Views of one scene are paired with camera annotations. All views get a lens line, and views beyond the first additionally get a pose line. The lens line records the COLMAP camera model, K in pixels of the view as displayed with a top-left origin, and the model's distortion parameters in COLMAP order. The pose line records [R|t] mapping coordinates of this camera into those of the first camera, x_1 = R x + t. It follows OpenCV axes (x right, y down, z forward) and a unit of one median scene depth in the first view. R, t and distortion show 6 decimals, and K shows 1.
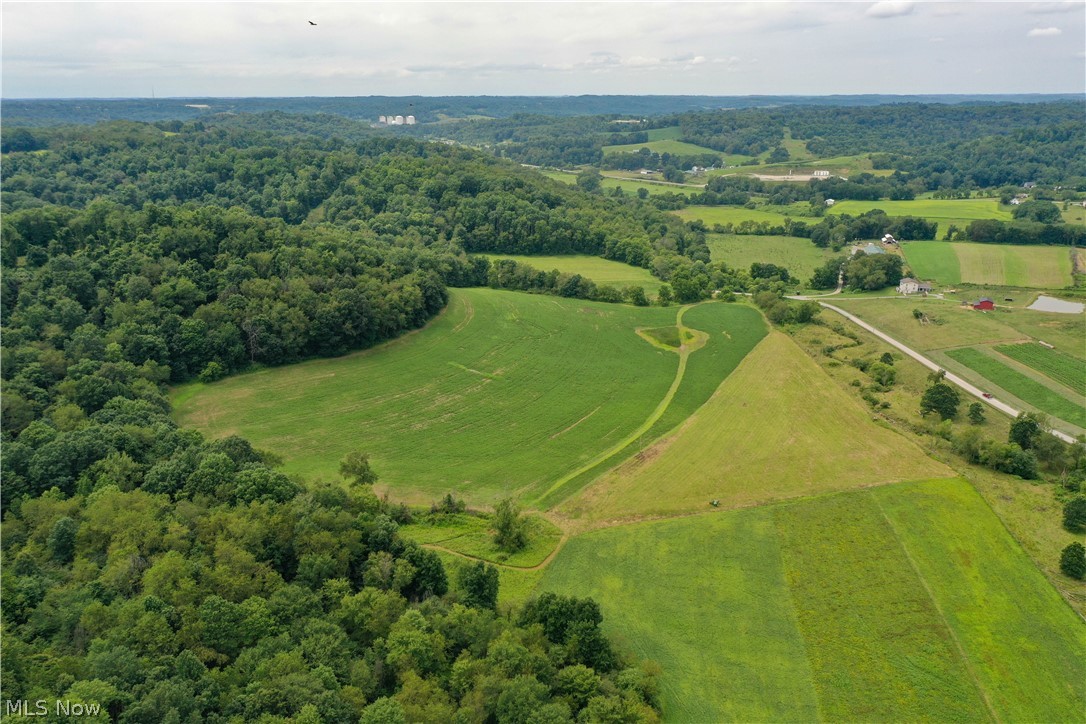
lens RADIAL K [[851.5, 0, 543.0], [0, 851.5, 362.0], [0, 0, 1]] dist [-0.004817, 0.000149]
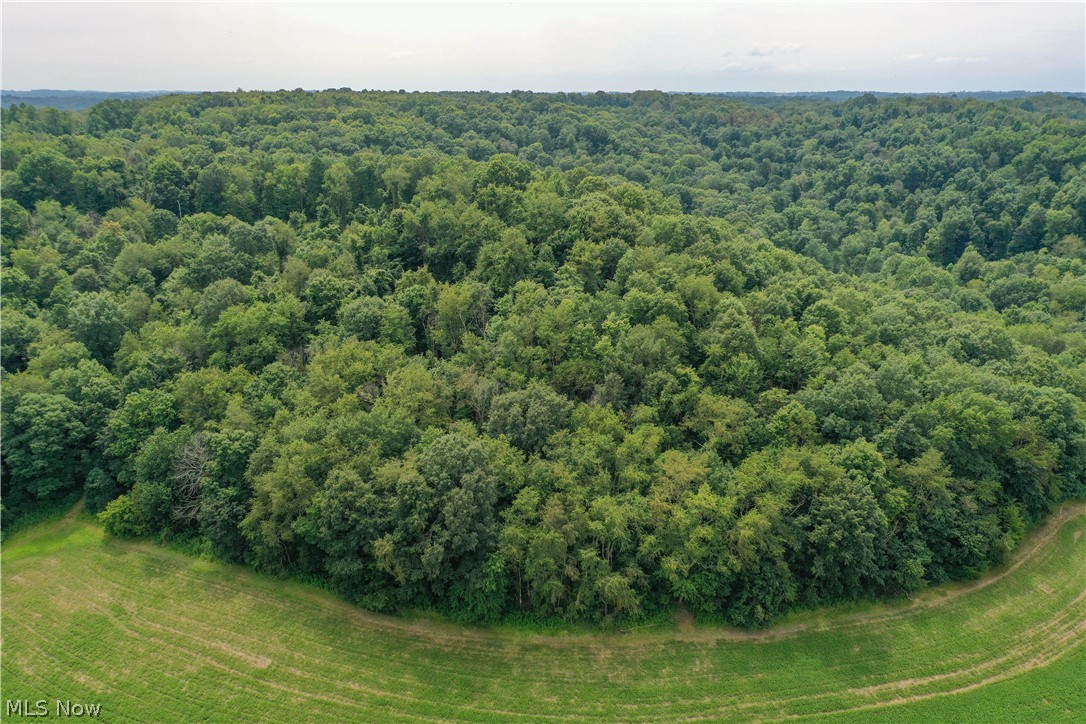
lens RADIAL K [[851.5, 0, 543.0], [0, 851.5, 362.0], [0, 0, 1]] dist [-0.004817, 0.000149]
pose [[0.456310, 0.271675, -0.847333, 0.034839], [-0.268432, 0.949917, 0.160008, -0.102258], [0.848366, 0.154438, 0.506383, 0.494184]]
